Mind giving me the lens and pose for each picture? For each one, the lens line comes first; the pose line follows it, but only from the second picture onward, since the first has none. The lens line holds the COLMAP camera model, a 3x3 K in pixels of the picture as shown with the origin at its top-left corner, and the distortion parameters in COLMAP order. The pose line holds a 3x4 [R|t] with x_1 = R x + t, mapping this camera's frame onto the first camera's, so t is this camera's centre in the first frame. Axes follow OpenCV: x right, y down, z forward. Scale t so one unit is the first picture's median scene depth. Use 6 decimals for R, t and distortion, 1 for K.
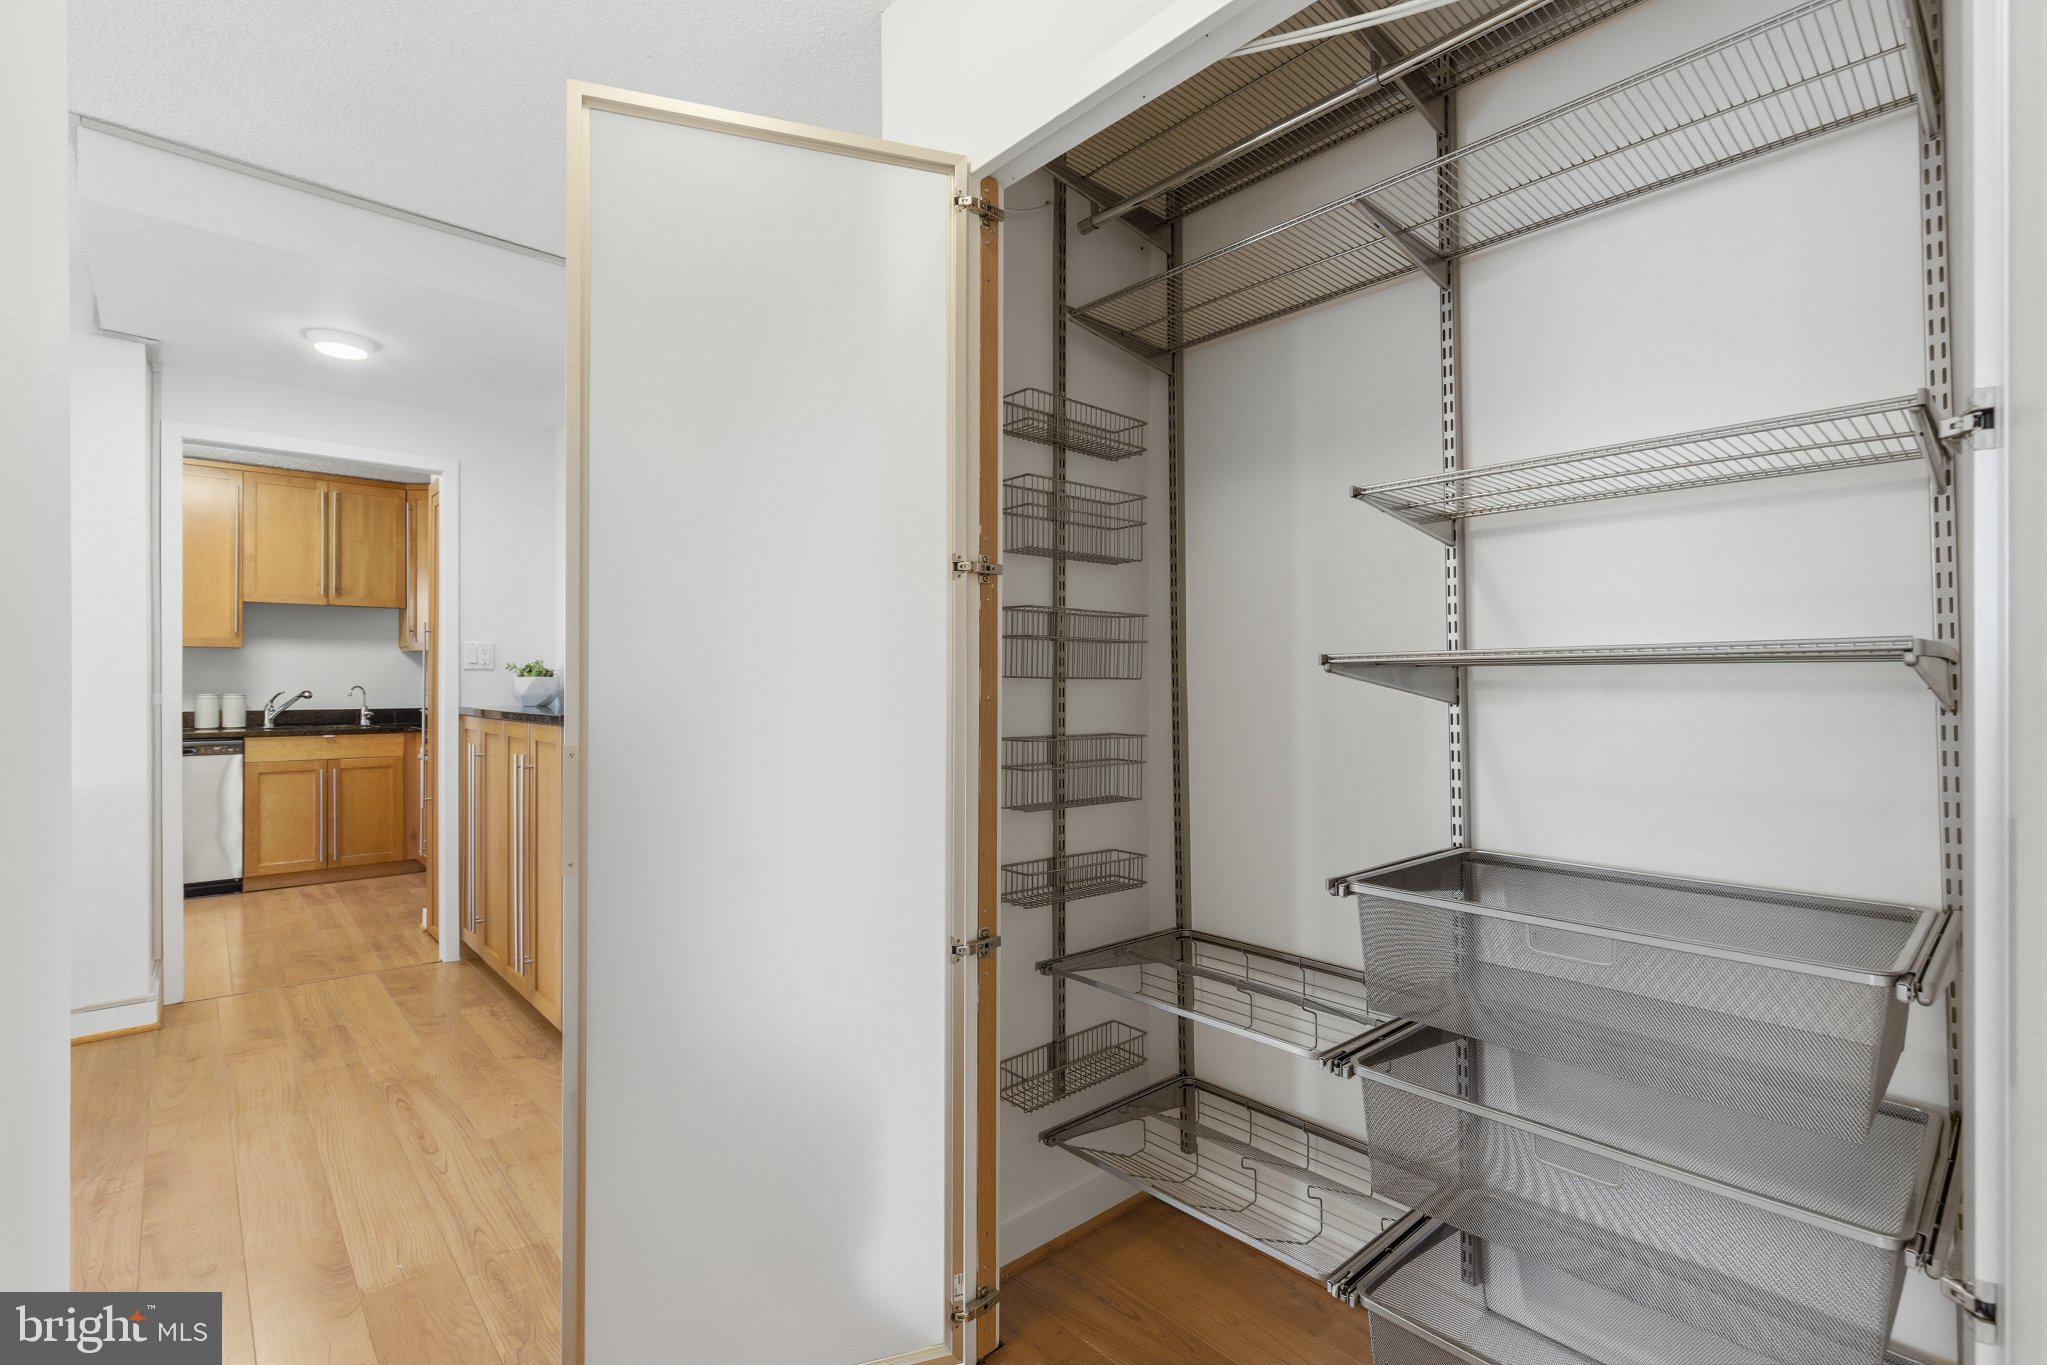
lens RADIAL K [[914.5, 0, 1025.6], [0, 914.5, 695.6], [0, 0, 1]] dist [0.002104, -0.000050]
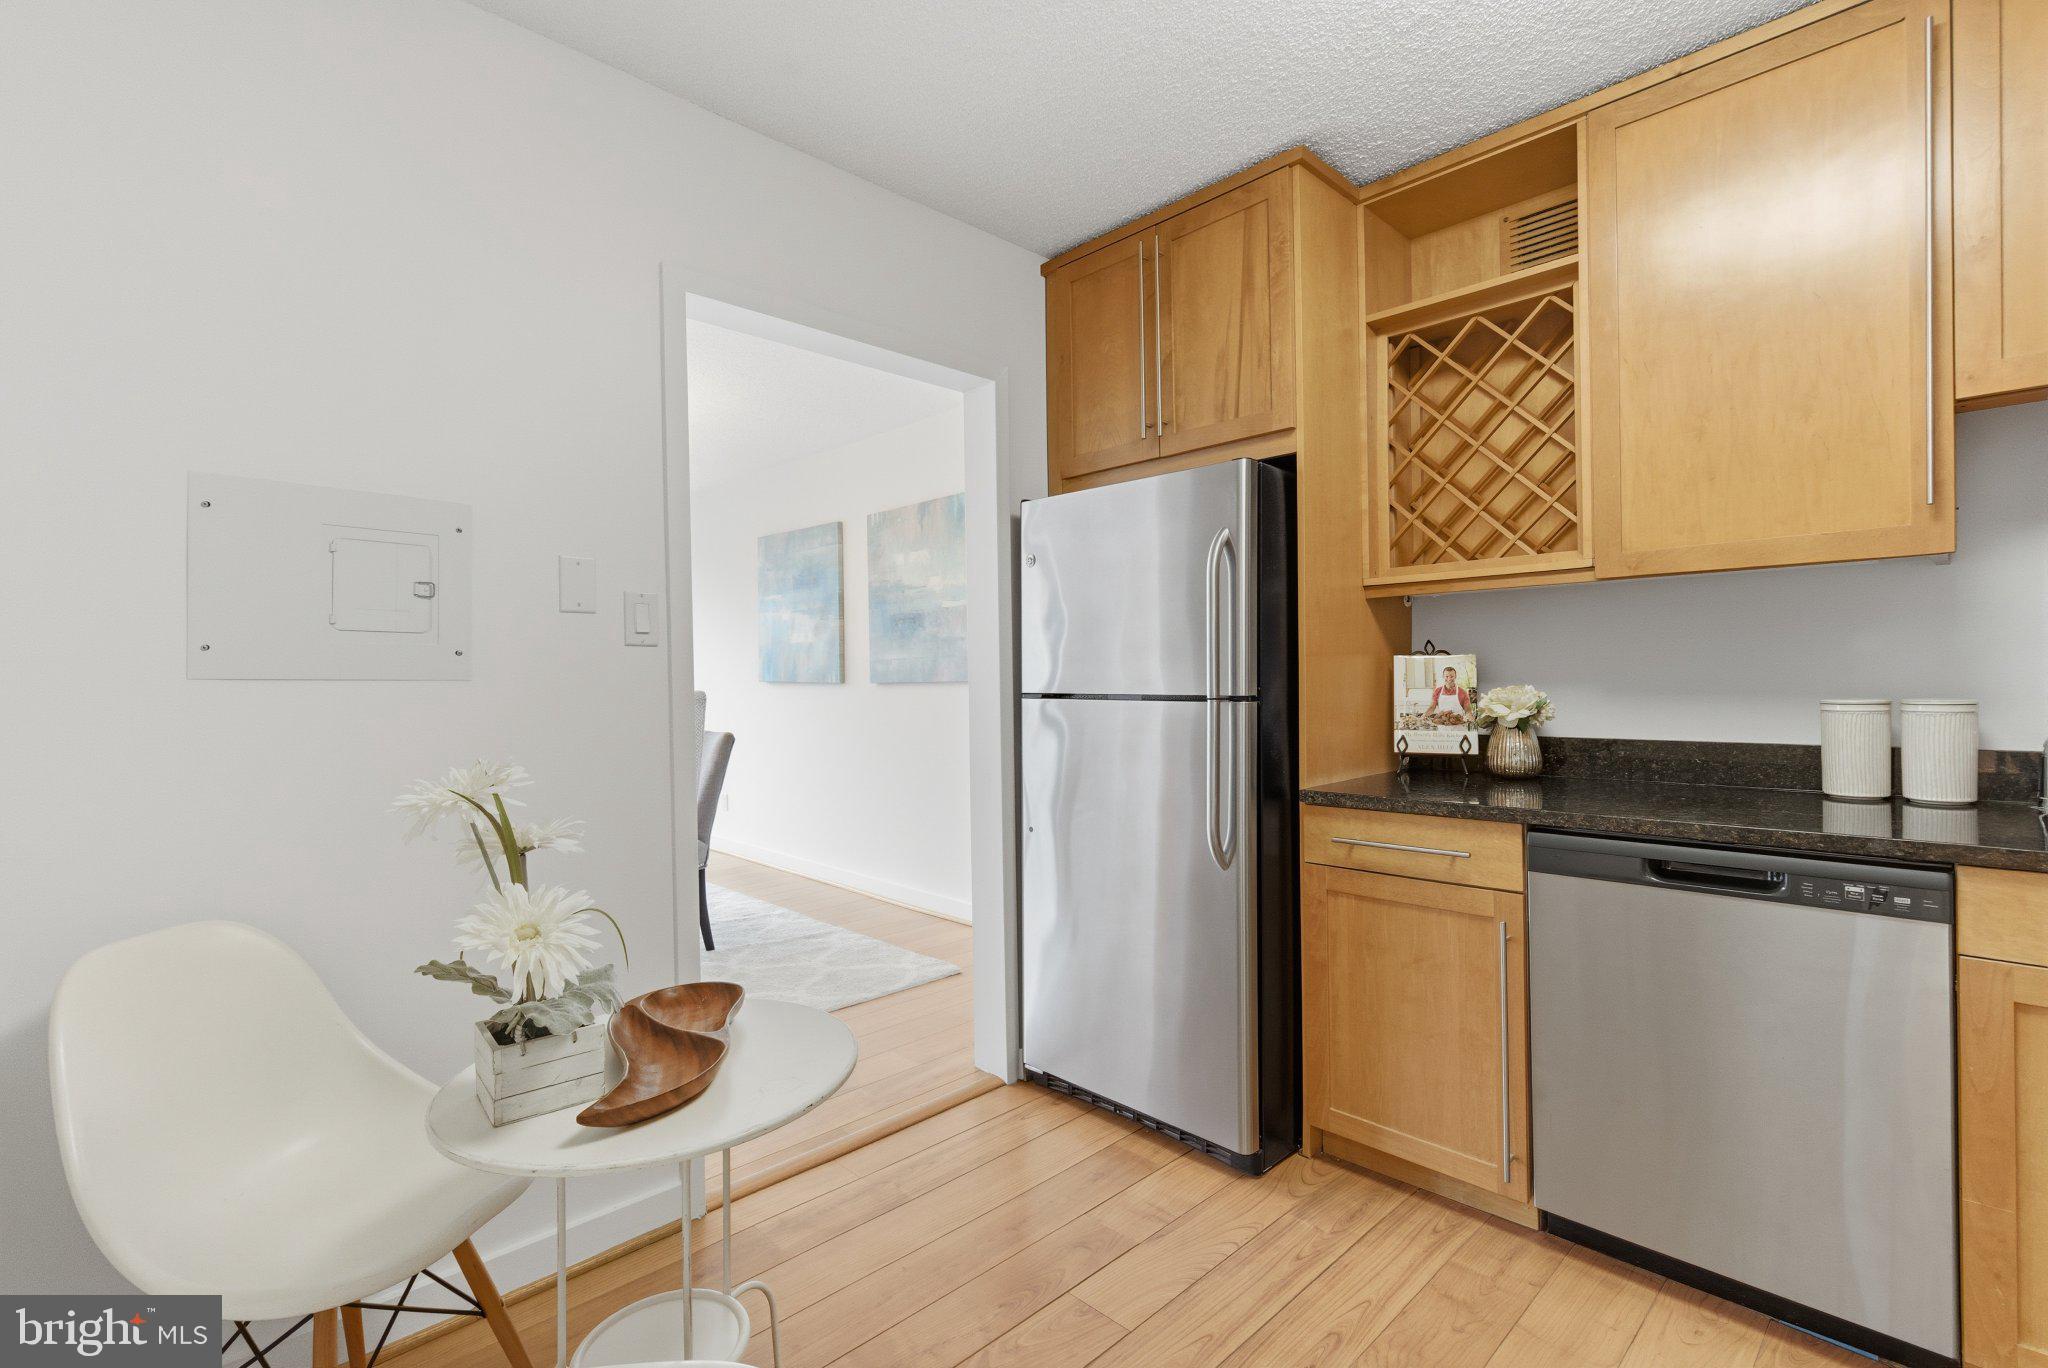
lens RADIAL K [[923.4, 0, 1018.5], [0, 923.4, 683.4], [0, 0, 1]] dist [0.004171, -0.001223]
pose [[0.029753, 0.004468, -0.999547, -0.929865], [0.009547, 0.999943, 0.004754, -0.020469], [0.999512, -0.009684, 0.029708, 1.133449]]
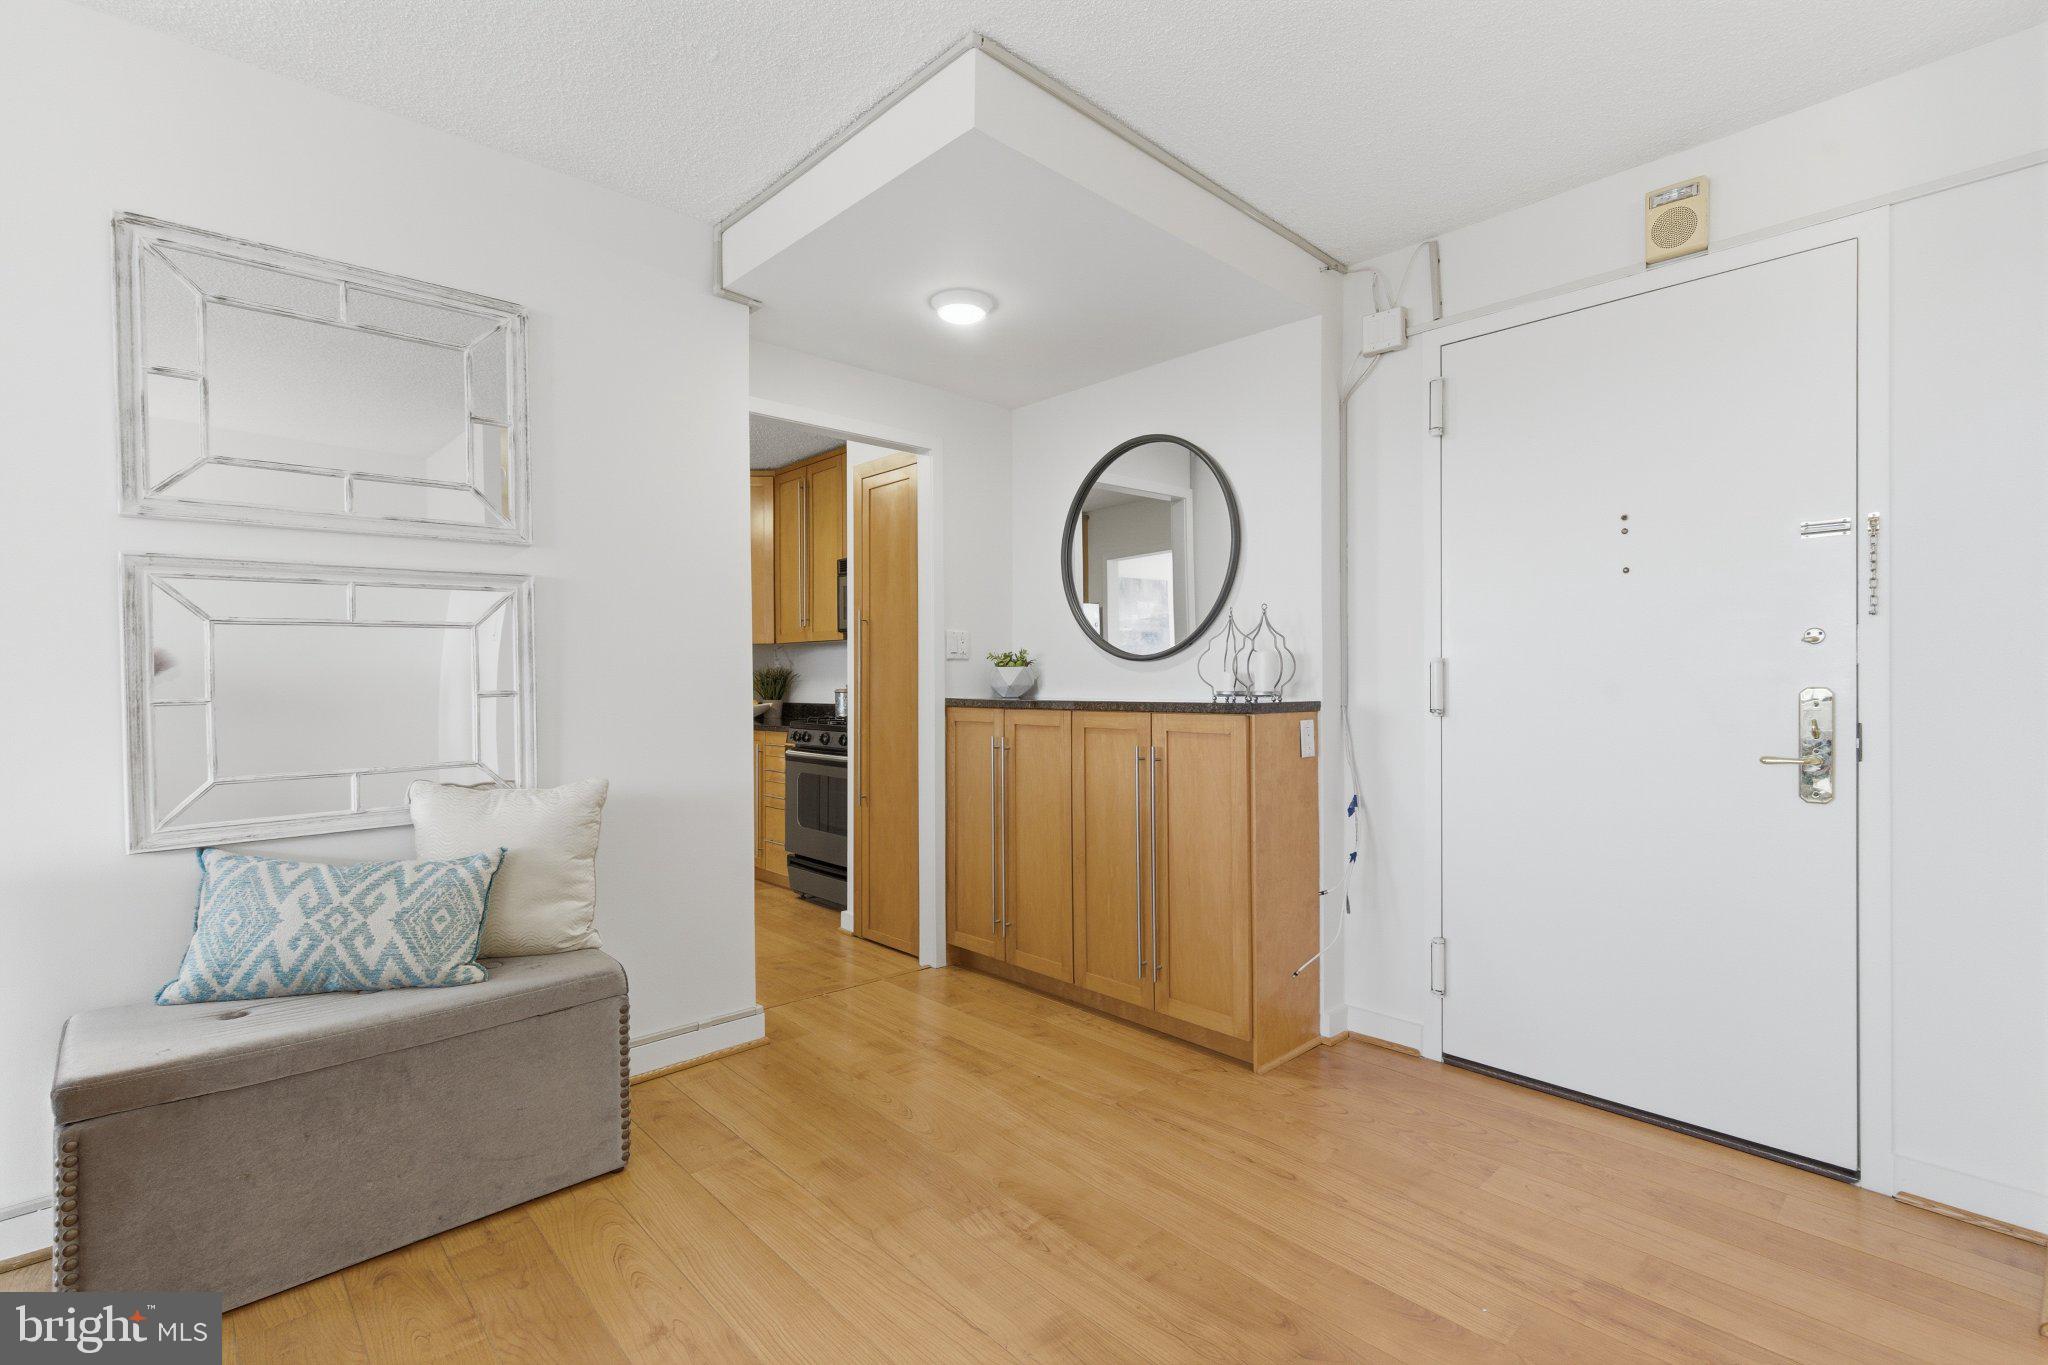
lens RADIAL K [[923.4, 0, 1018.5], [0, 923.4, 681.9], [0, 0, 1]] dist [0.004171, -0.001223]
pose [[0.999759, -0.002223, 0.021854, -0.674340], [0.002334, 0.999985, -0.005053, -0.000175], [-0.021842, 0.005103, 0.999748, 0.046663]]
